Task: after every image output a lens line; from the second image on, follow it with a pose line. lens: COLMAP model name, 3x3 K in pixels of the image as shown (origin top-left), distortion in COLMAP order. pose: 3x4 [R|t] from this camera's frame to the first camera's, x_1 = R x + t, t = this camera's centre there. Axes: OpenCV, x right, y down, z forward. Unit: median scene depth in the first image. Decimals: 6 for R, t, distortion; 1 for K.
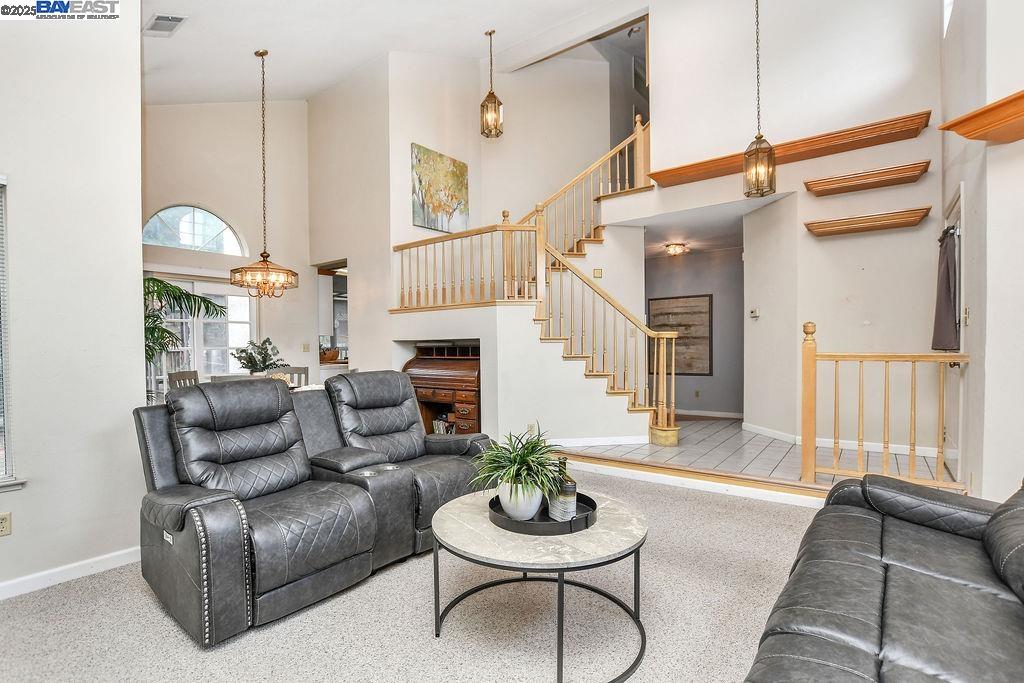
lens RADIAL K [[482.0, 0, 500.2], [0, 482.0, 342.9], [0, 0, 1]] dist [-0.018742, 0.000097]
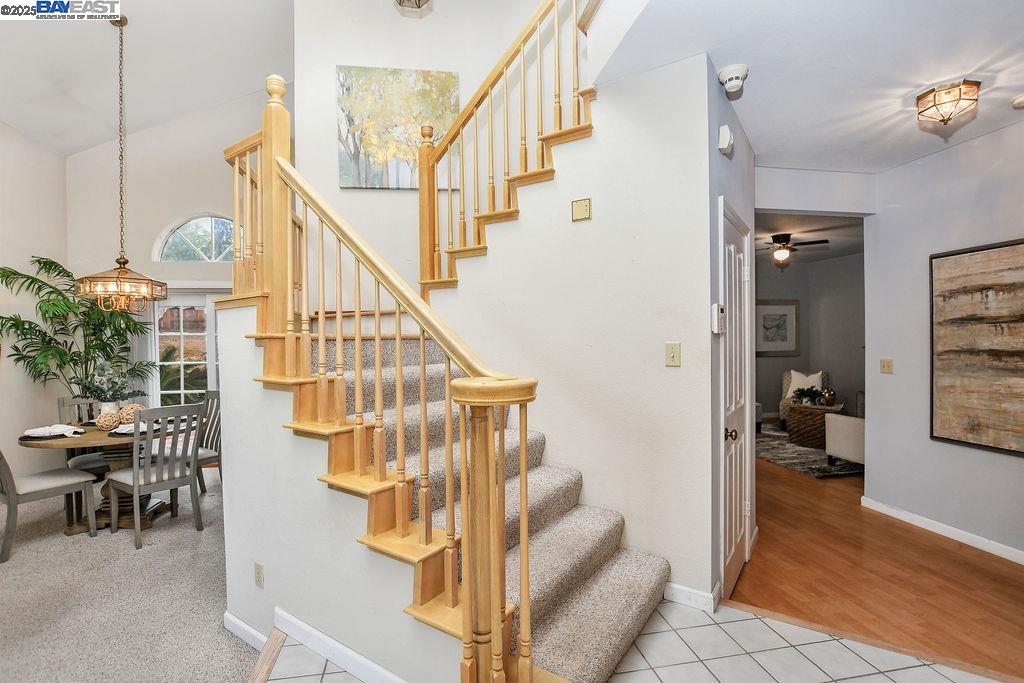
lens RADIAL K [[482.0, 0, 500.2], [0, 482.0, 342.9], [0, 0, 1]] dist [-0.018742, 0.000097]
pose [[0.738544, 0.003294, -0.674197, 0.431233], [0.008566, 0.999862, 0.014268, -0.036376], [0.674151, -0.016312, 0.738413, 0.644567]]
